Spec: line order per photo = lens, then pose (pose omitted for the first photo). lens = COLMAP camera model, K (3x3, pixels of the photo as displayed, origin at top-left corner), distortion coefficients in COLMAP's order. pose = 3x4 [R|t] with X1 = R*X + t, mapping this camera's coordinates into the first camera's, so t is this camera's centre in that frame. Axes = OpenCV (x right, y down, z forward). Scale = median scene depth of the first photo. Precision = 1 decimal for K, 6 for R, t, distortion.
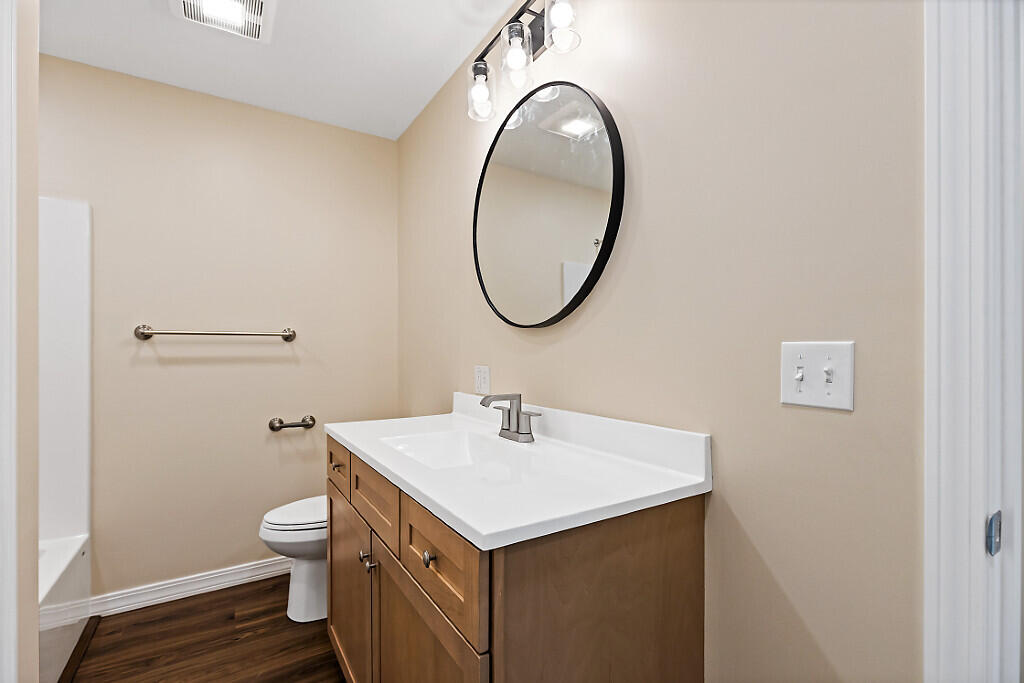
lens RADIAL K [[458.7, 0, 509.1], [0, 458.7, 346.4], [0, 0, 1]] dist [0.001545, -0.000305]
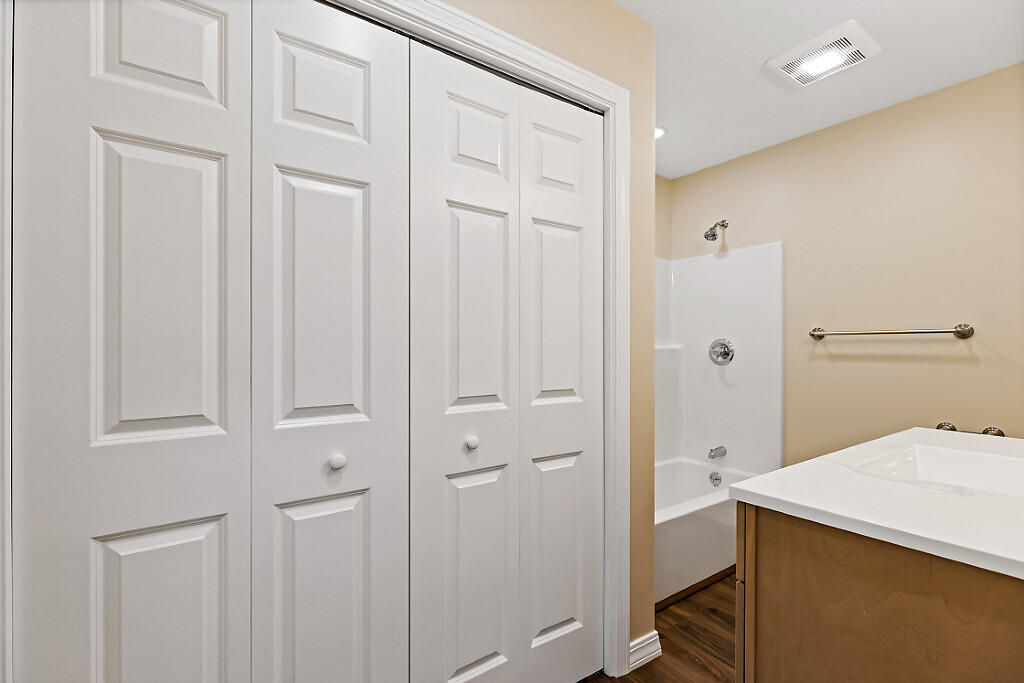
lens RADIAL K [[458.7, 0, 510.9], [0, 458.7, 344.8], [0, 0, 1]] dist [0.001545, -0.000305]
pose [[0.045245, -0.007781, -0.998946, 0.408486], [0.001952, 0.999968, -0.007700, 0.006940], [0.998974, -0.001601, 0.045259, 0.105544]]
